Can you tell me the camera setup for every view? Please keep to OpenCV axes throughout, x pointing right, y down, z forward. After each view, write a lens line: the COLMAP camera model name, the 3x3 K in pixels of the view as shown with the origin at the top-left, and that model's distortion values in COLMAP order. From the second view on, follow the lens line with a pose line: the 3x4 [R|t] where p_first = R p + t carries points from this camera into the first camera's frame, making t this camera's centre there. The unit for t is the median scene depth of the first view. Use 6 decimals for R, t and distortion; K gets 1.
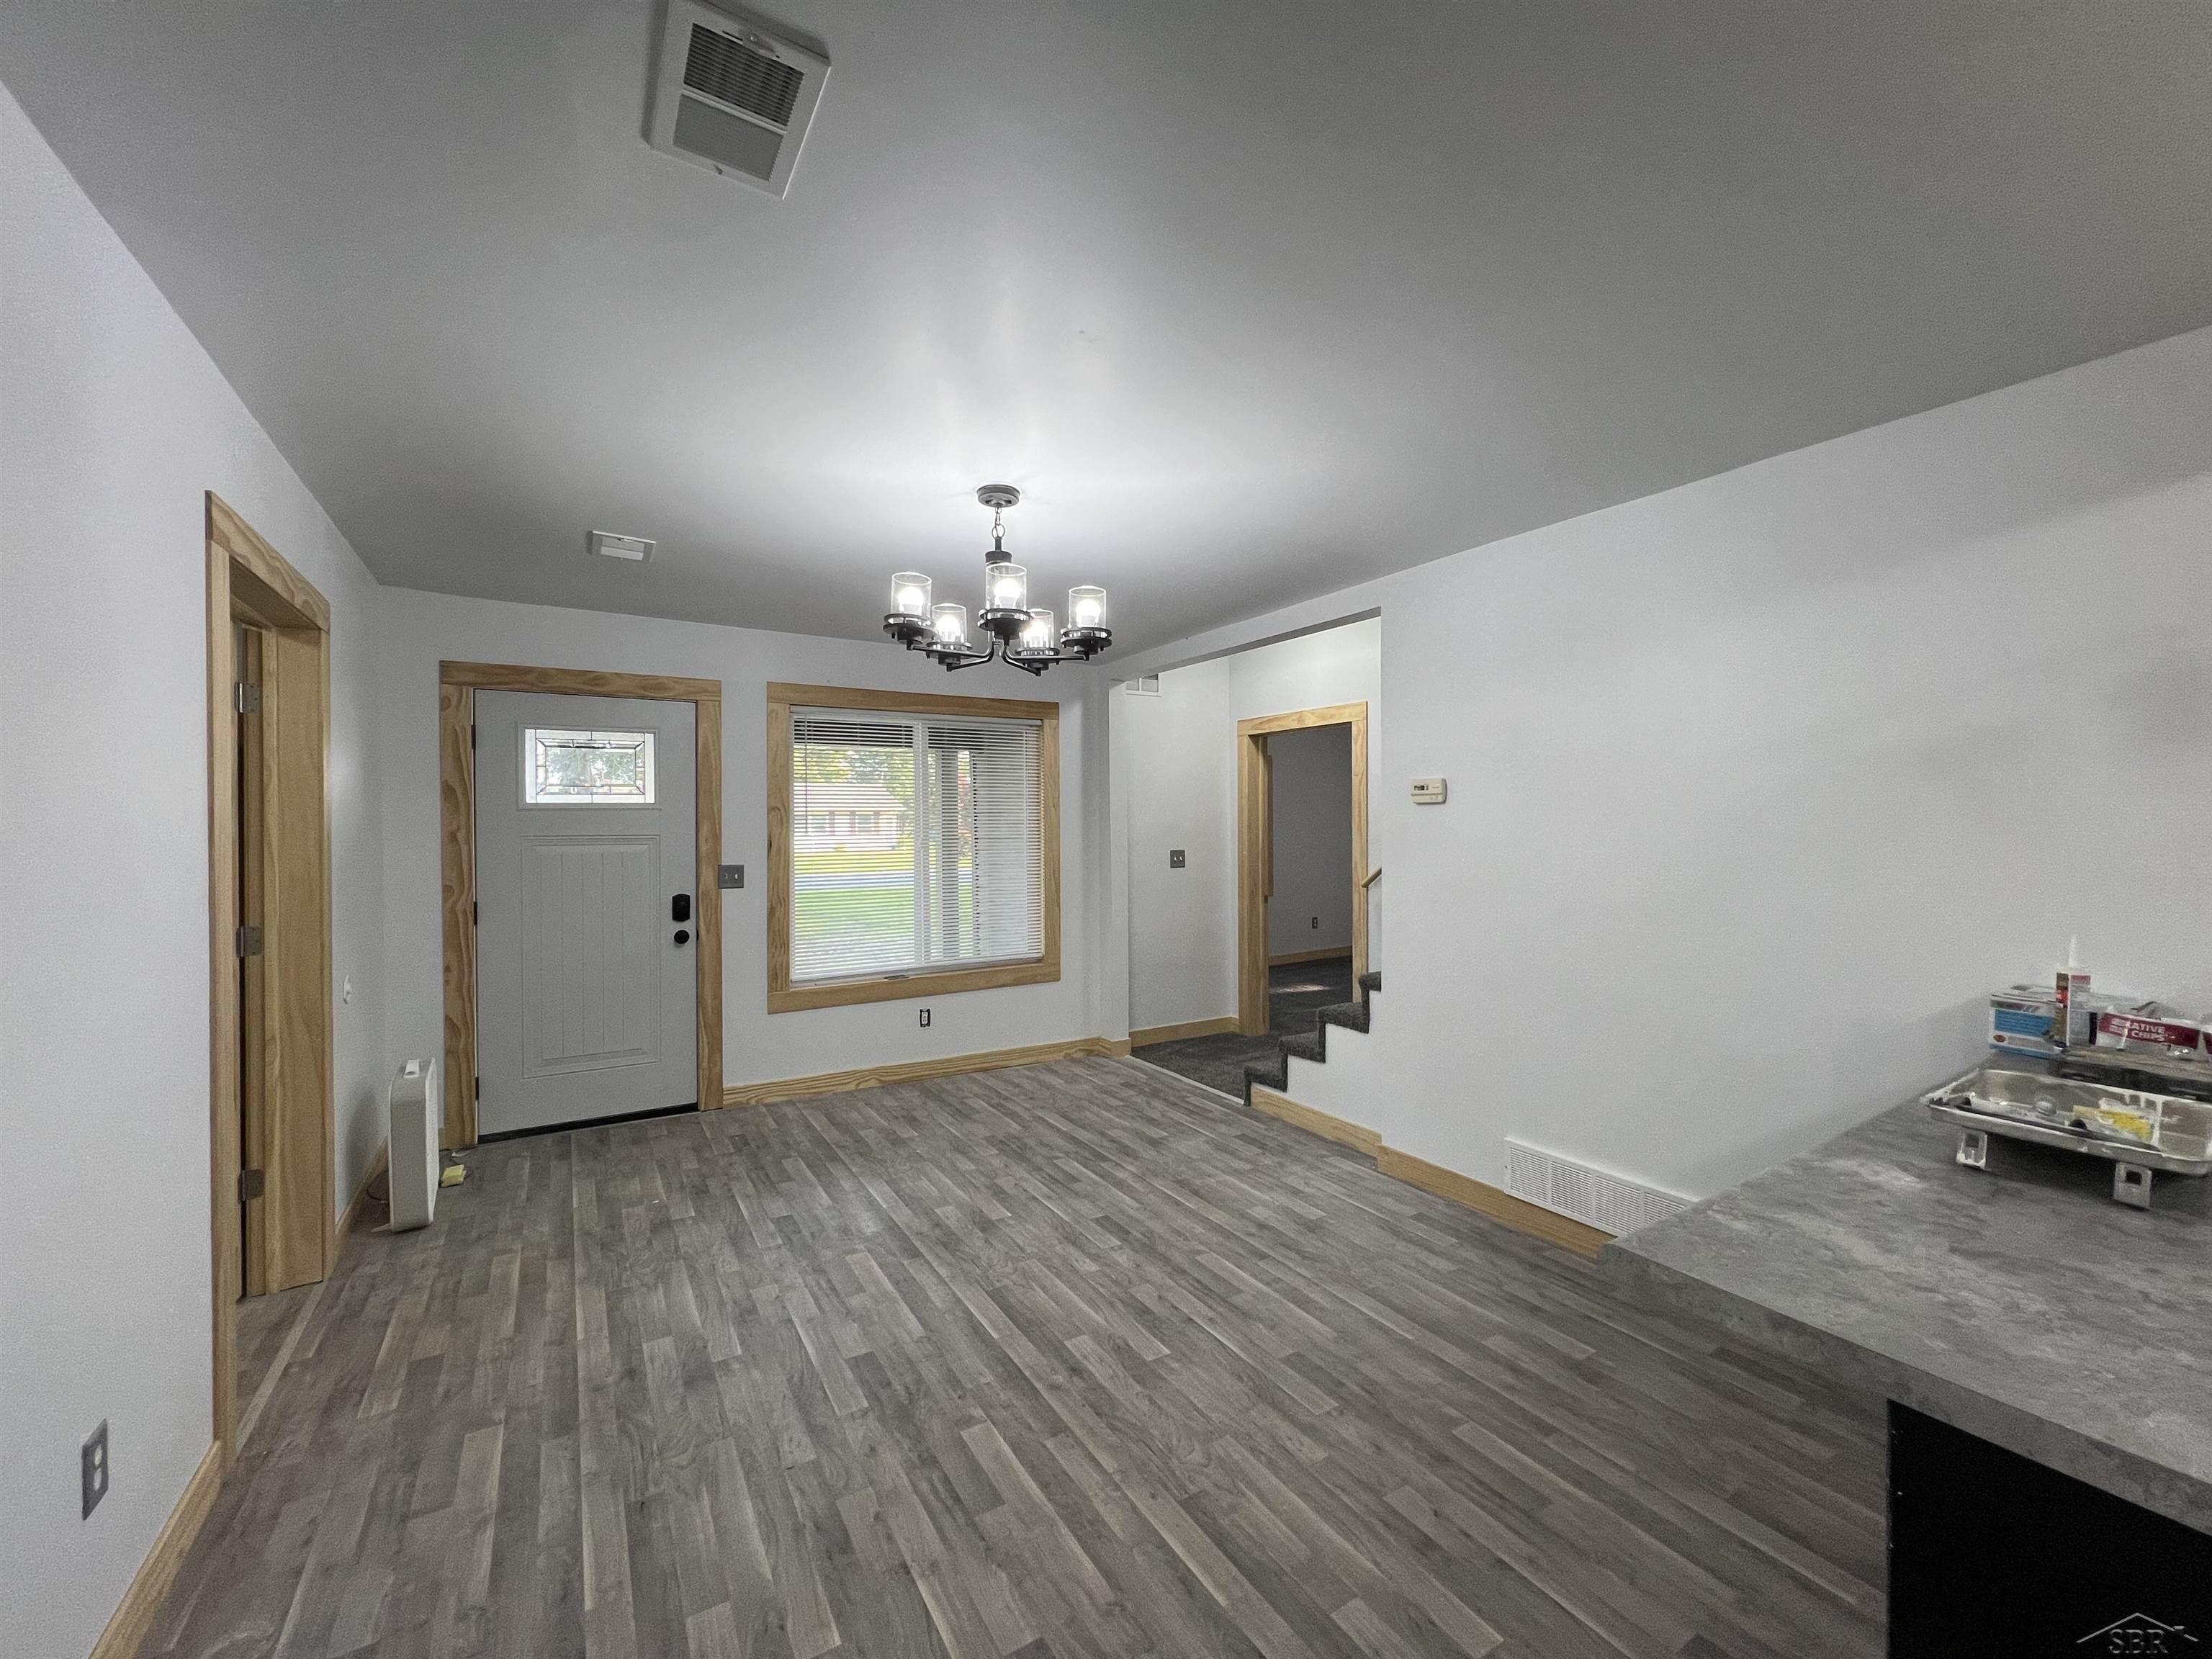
lens RADIAL K [[883.7, 0, 1099.4], [0, 883.7, 827.6], [0, 0, 1]] dist [-0.001302, 0.000081]
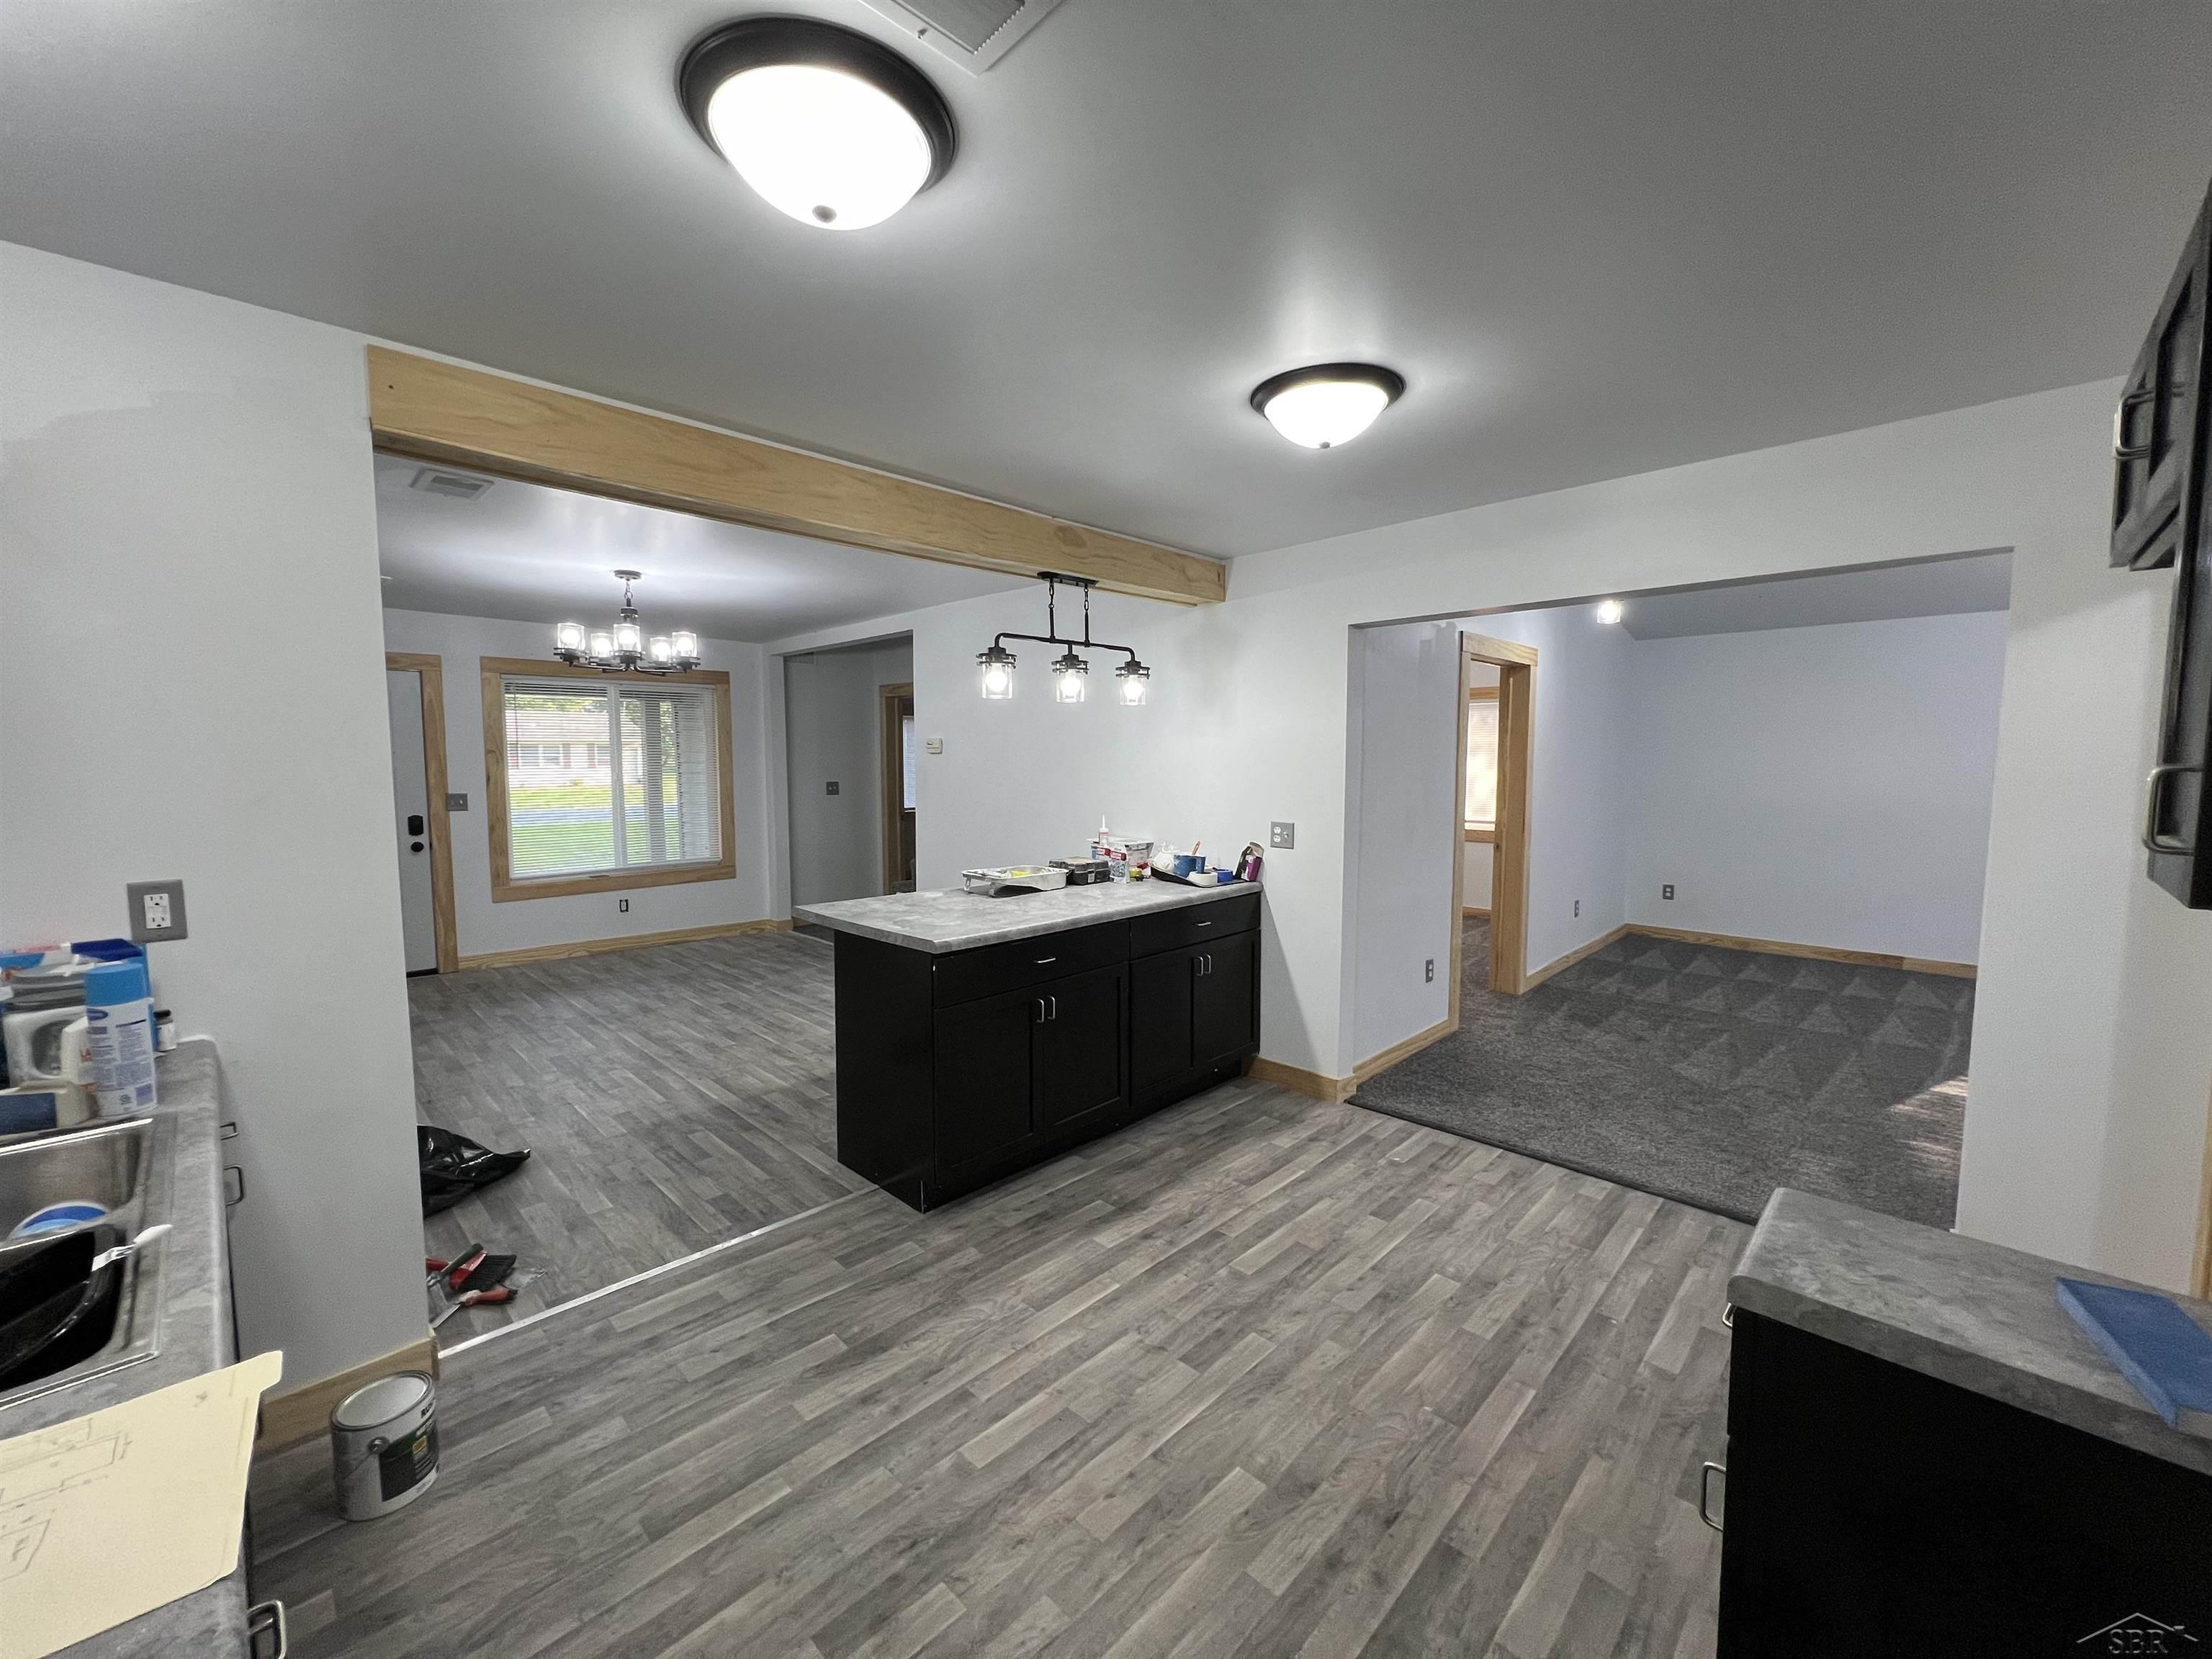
lens RADIAL K [[883.7, 0, 1099.4], [0, 883.7, 827.6], [0, 0, 1]] dist [-0.001302, 0.000081]
pose [[0.970677, -0.014356, 0.239959, 0.212286], [-0.004029, 0.997103, 0.075952, -0.012336], [-0.240355, -0.074691, 0.967807, -0.545660]]
